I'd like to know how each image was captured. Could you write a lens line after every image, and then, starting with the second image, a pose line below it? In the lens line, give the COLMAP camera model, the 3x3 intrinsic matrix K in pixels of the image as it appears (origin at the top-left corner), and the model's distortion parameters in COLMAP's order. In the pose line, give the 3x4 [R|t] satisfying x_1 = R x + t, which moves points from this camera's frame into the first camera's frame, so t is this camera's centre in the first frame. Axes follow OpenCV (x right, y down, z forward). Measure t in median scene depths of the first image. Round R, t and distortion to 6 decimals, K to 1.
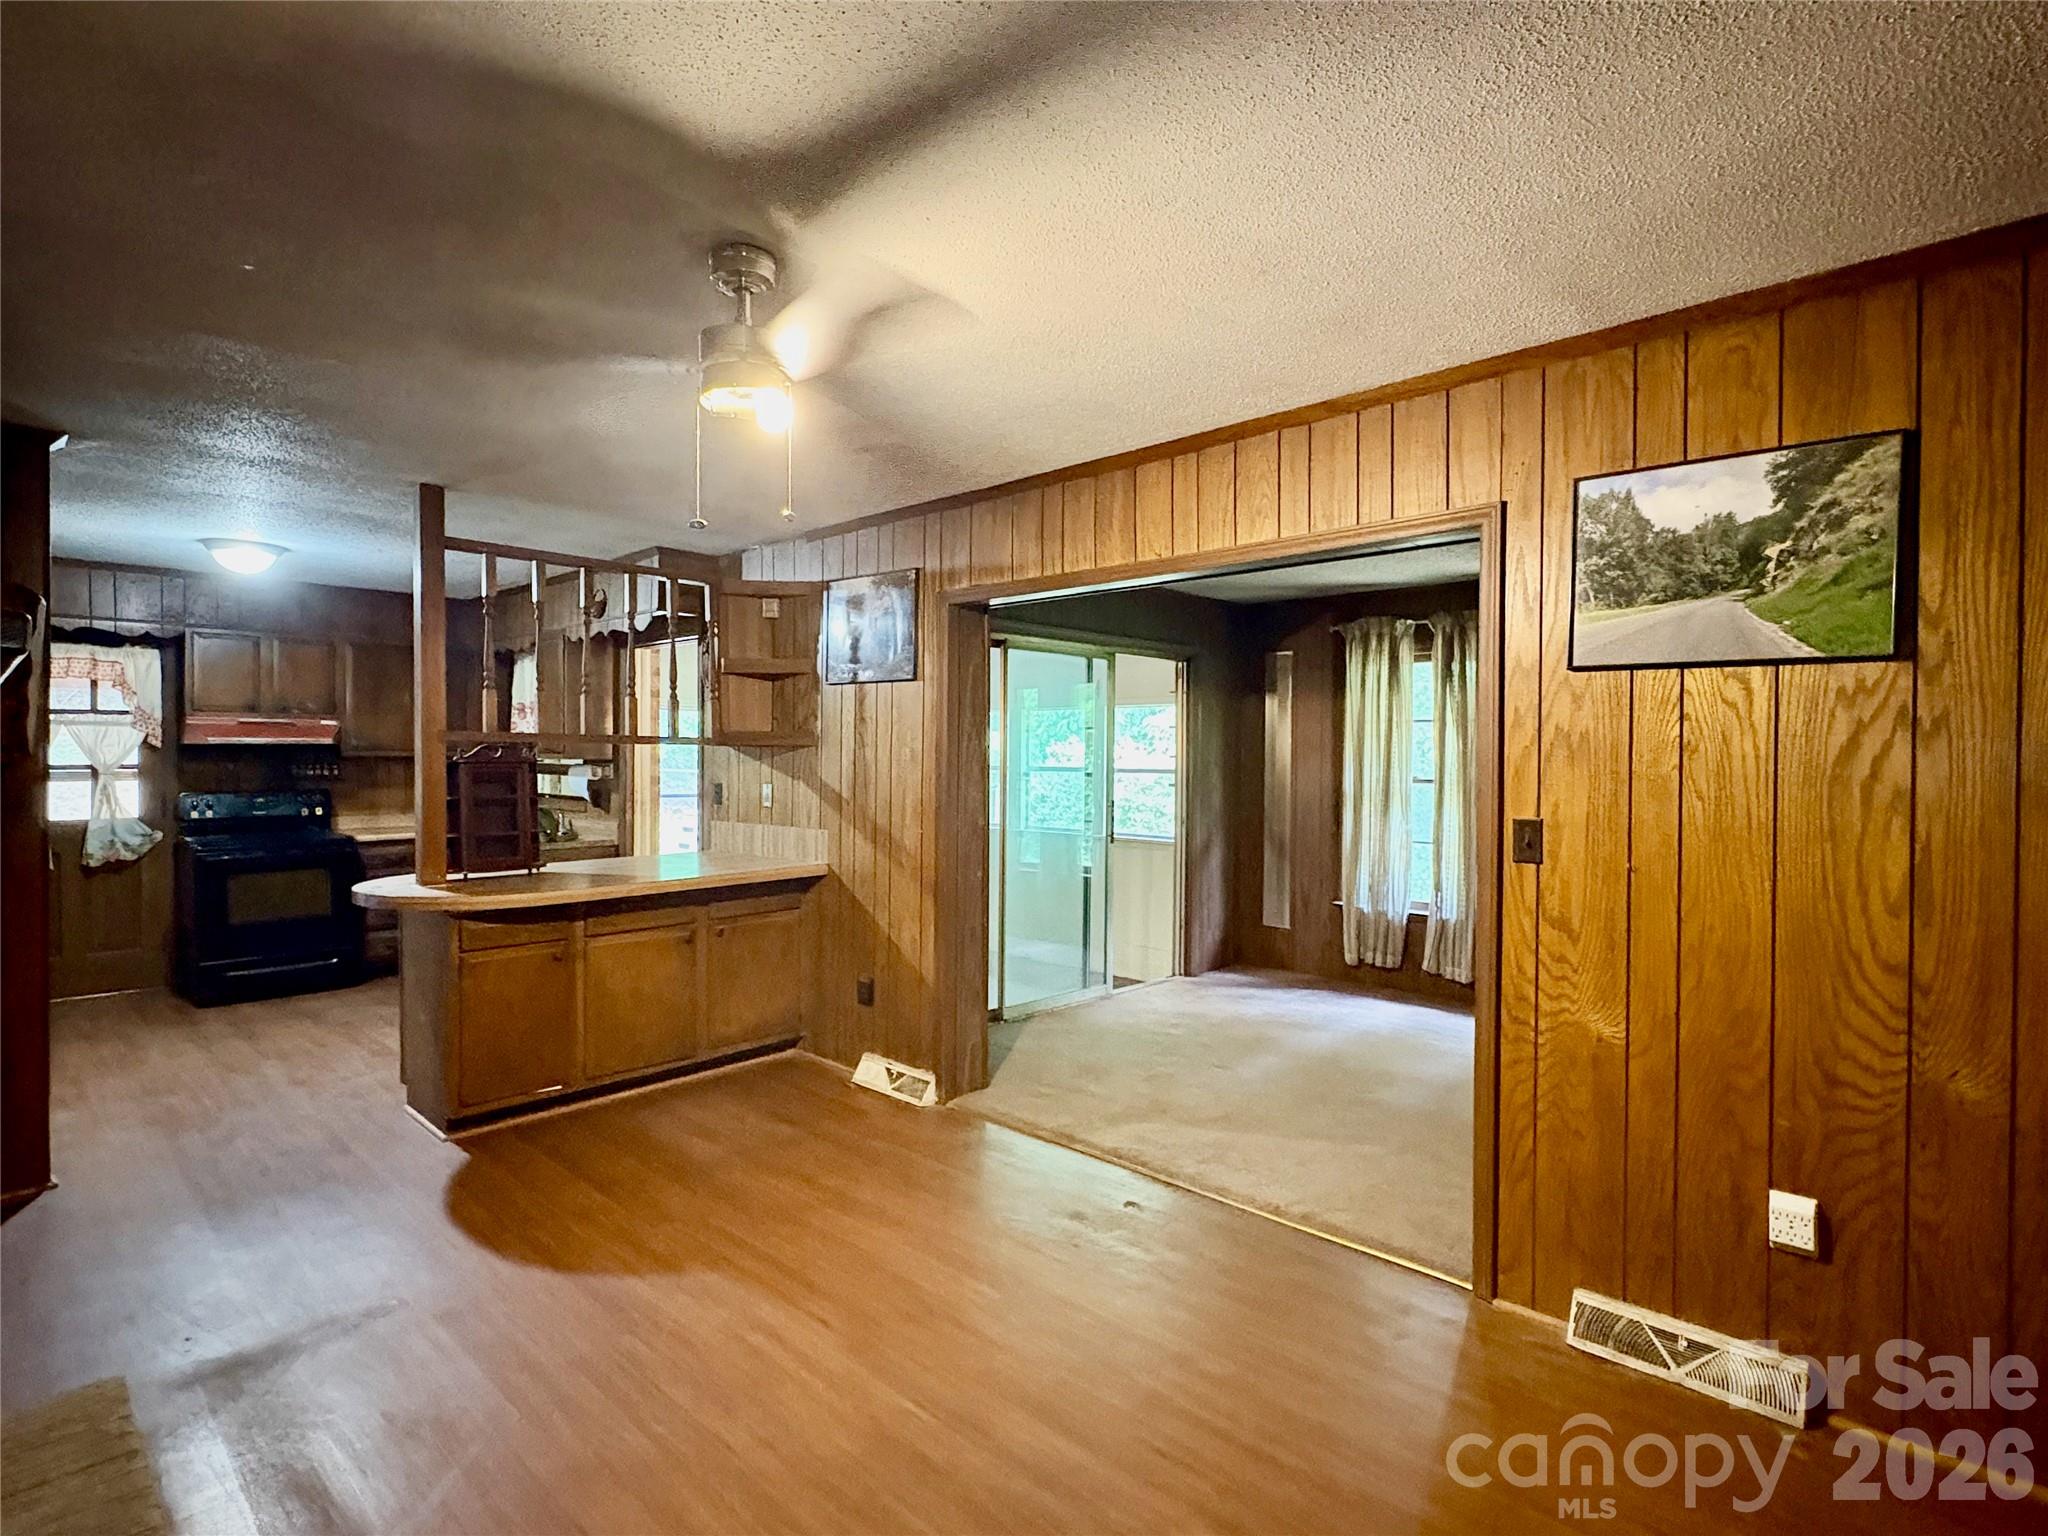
lens RADIAL K [[1023.6, 0, 1025.1], [0, 1023.6, 764.3], [0, 0, 1]] dist [-0.001794, -0.000358]
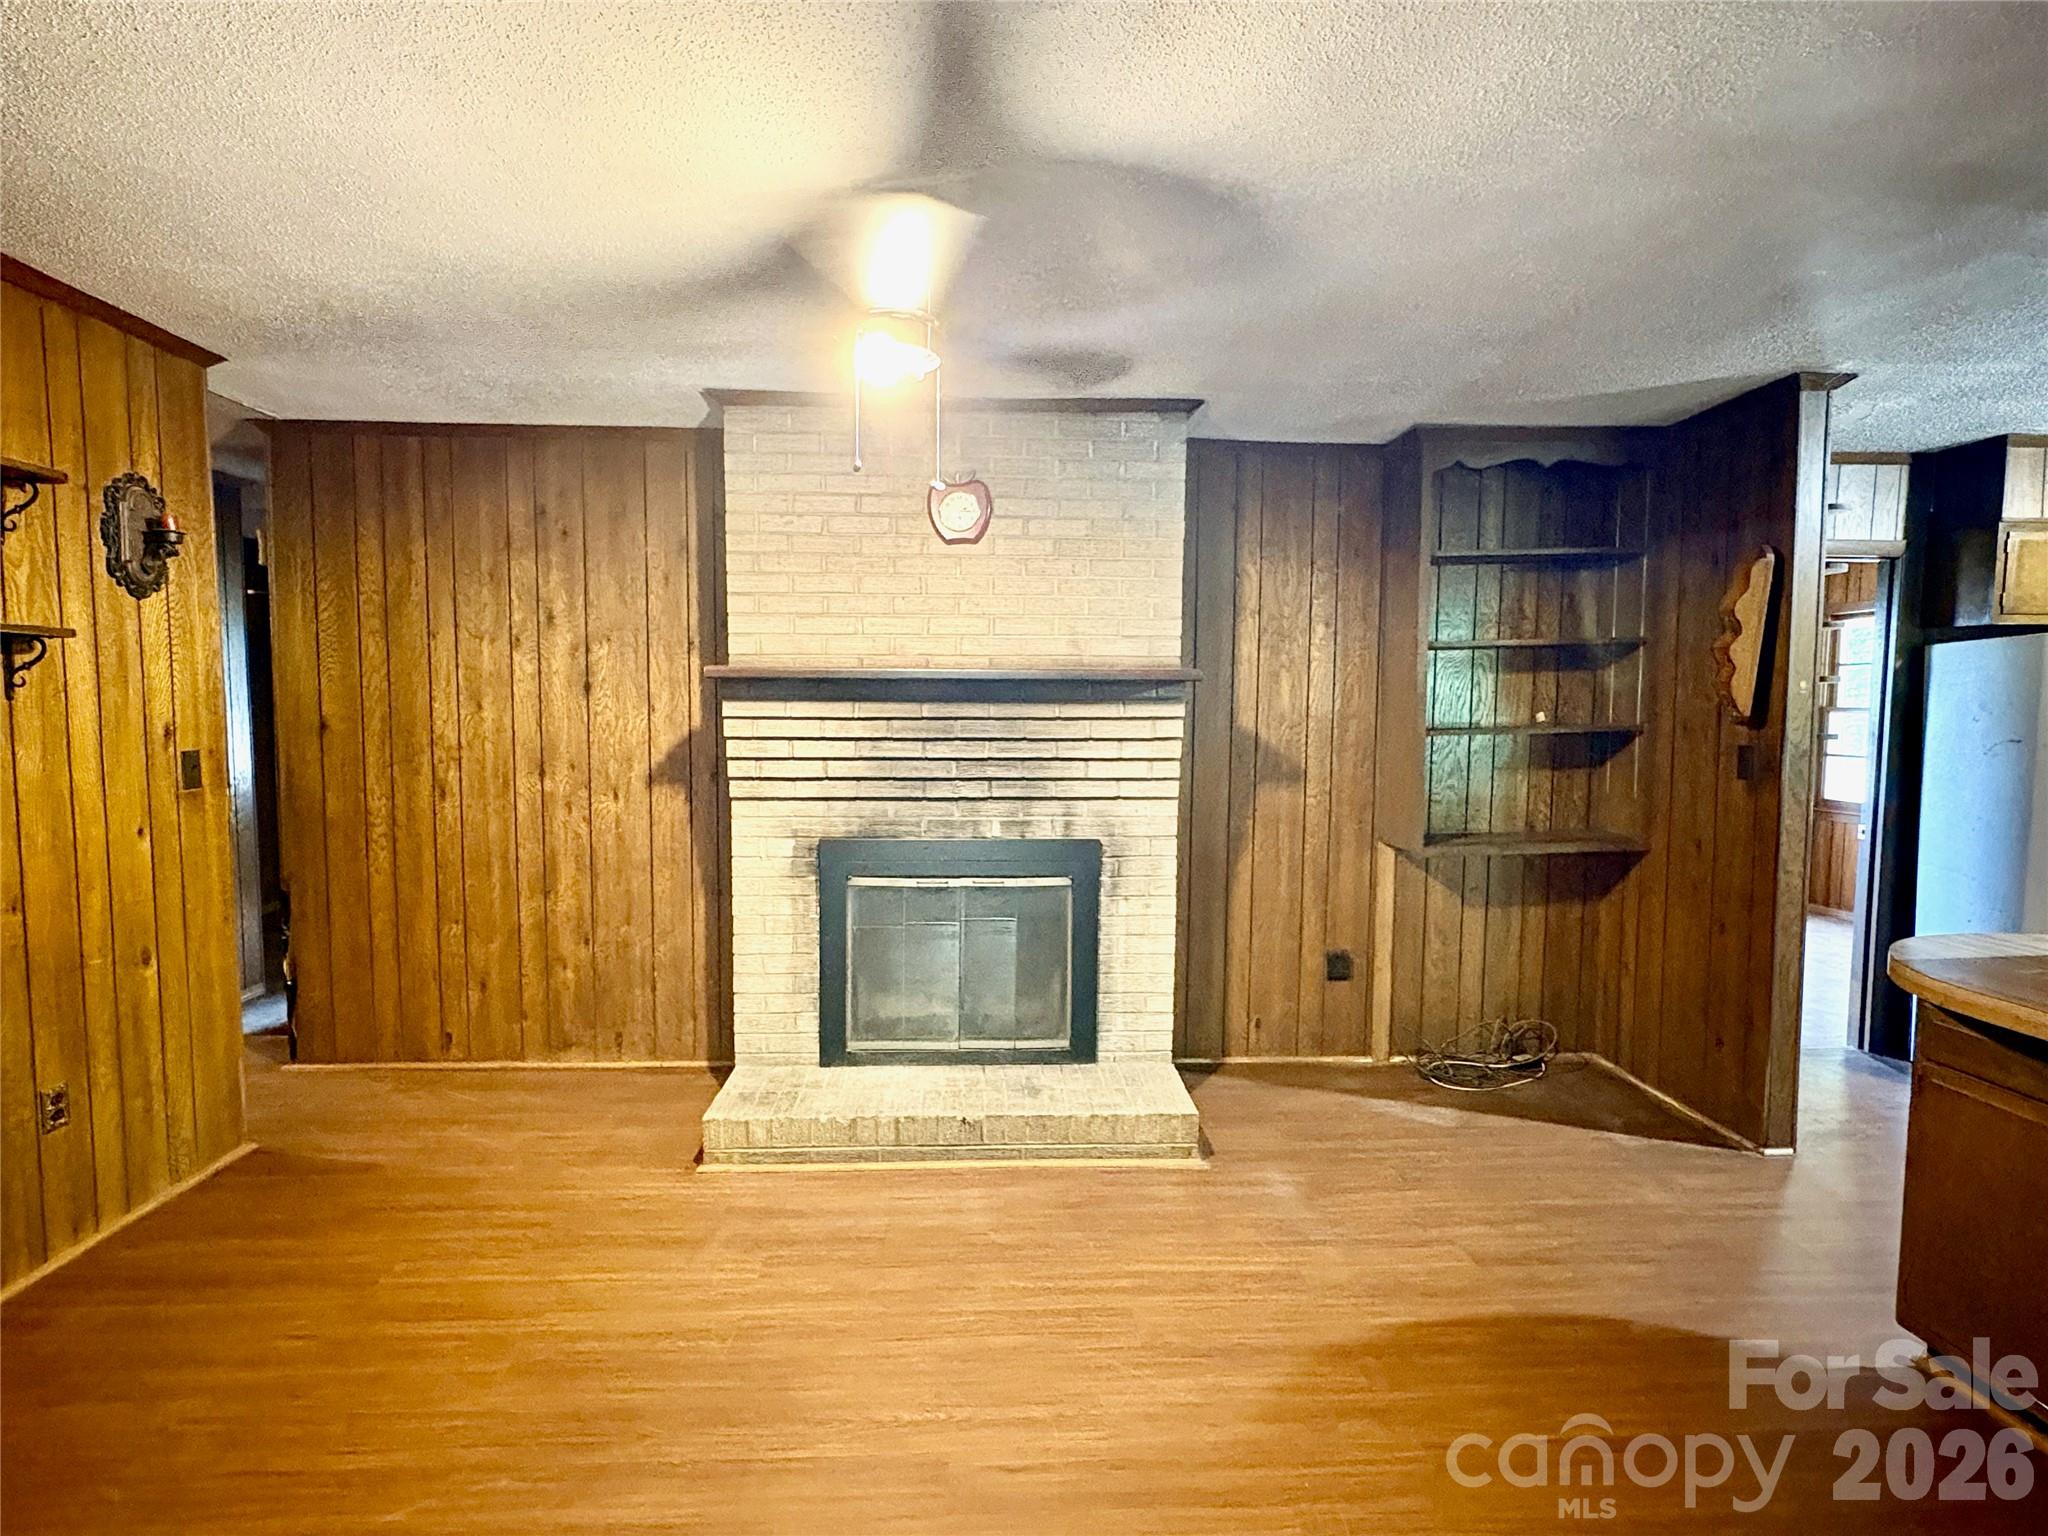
lens RADIAL K [[1023.6, 0, 1013.8], [0, 1023.6, 769.8], [0, 0, 1]] dist [-0.001794, -0.000358]
pose [[-0.693679, 0.043147, -0.718991, 0.315317], [-0.016668, 0.996975, 0.075910, -0.017405], [0.720092, 0.064642, -0.690861, 1.481310]]
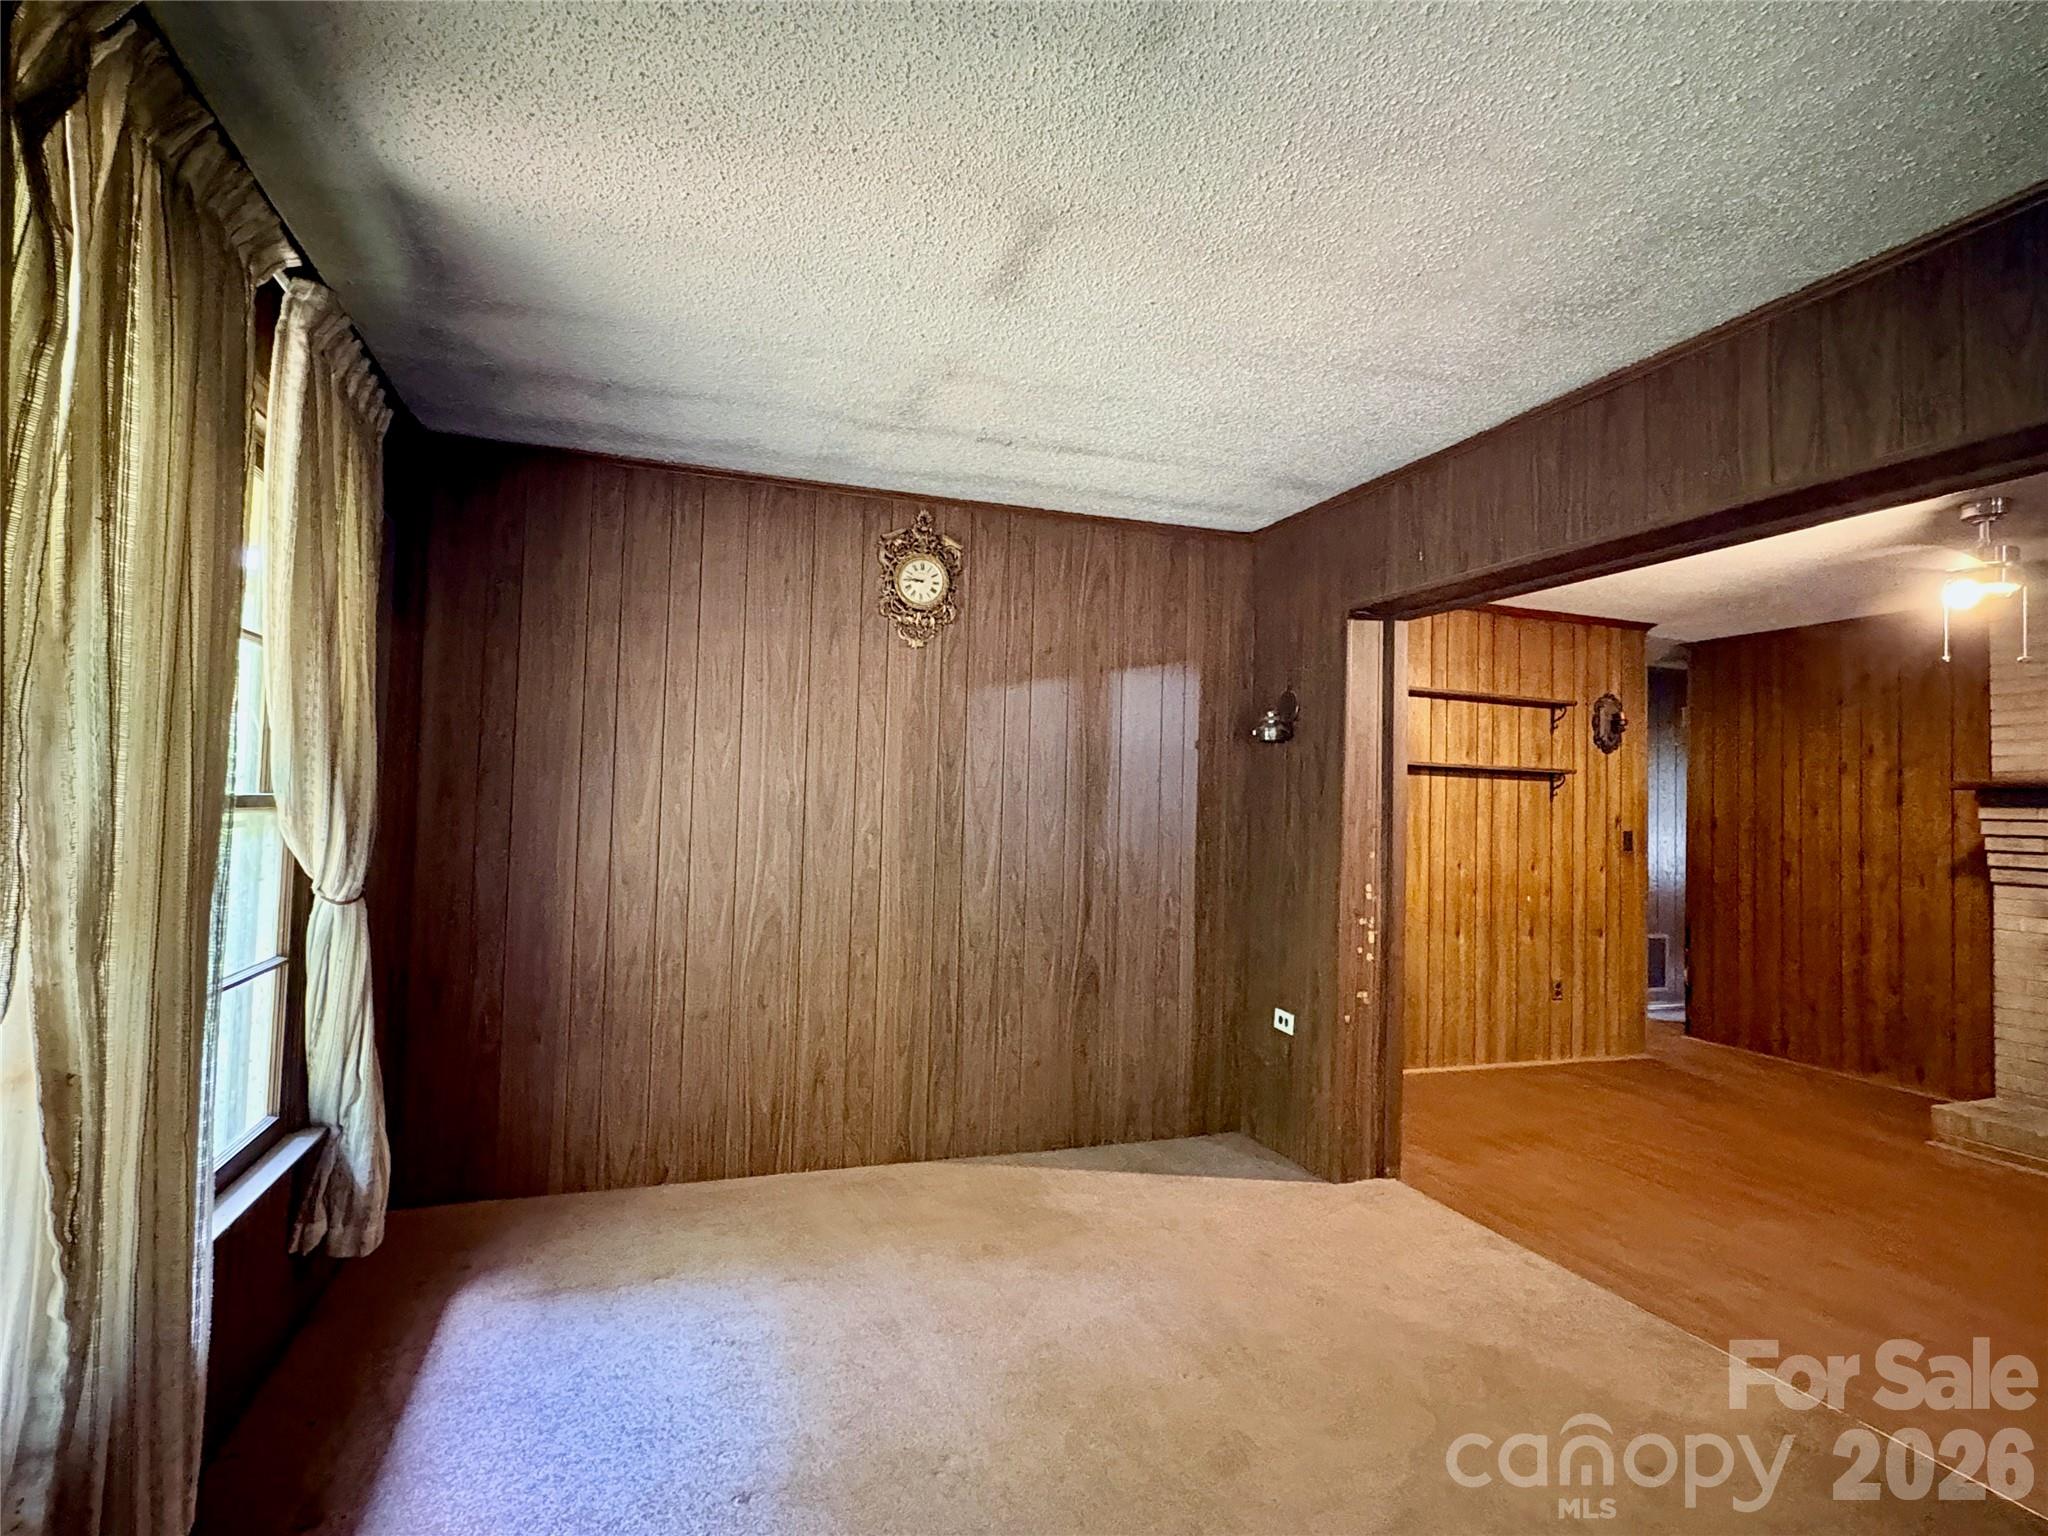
lens RADIAL K [[1023.6, 0, 1023.4], [0, 1023.6, 771.3], [0, 0, 1]] dist [-0.001794, -0.000358]
pose [[-0.890953, -0.011446, 0.453951, 0.290957], [-0.024069, 0.999467, -0.022039, 0.016405], [-0.453457, -0.030561, -0.890754, 2.600472]]
